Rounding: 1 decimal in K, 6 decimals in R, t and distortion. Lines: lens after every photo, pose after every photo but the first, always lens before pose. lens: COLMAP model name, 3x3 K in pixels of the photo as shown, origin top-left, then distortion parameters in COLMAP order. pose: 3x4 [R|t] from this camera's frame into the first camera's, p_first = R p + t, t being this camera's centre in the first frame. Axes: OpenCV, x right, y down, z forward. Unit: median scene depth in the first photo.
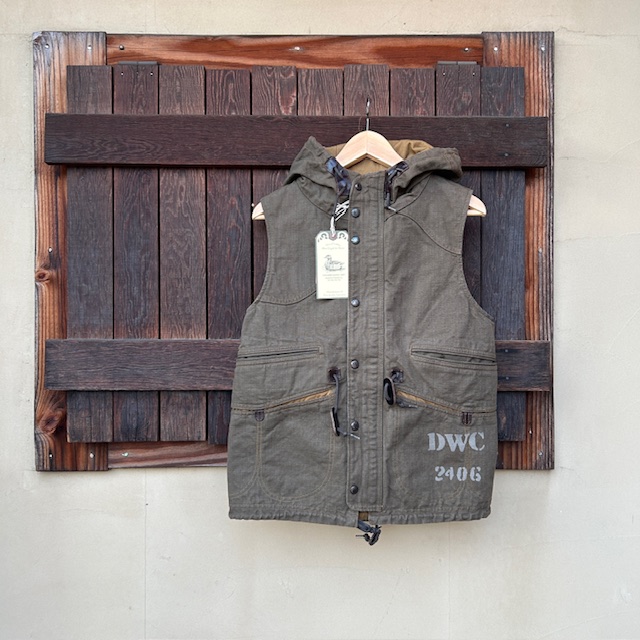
lens RADIAL K [[691.7, 0, 307.8], [0, 691.7, 330.7], [0, 0, 1]] dist [0.108339, -0.204771]
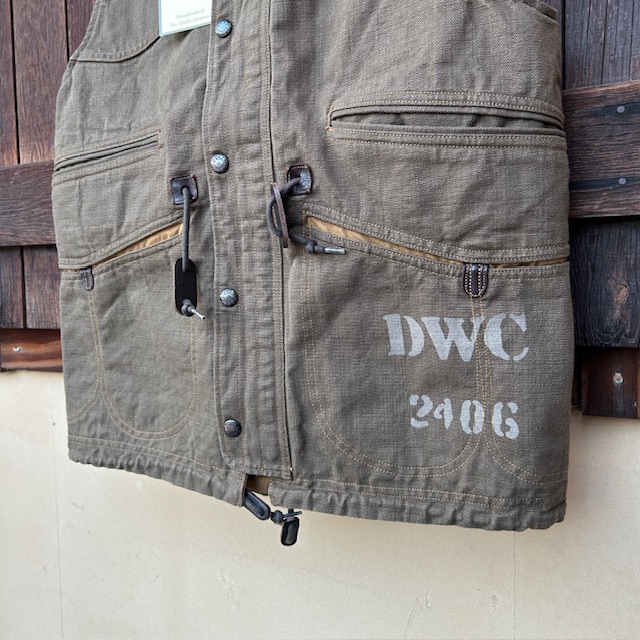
lens RADIAL K [[655.1, 0, 297.1], [0, 655.1, 320.1], [0, 0, 1]] dist [0.101503, -0.174041]
pose [[0.876411, 0.015624, -0.481310, 0.322359], [0.011813, 0.998475, 0.053920, 0.128526], [0.481419, -0.052942, 0.874890, 0.621791]]
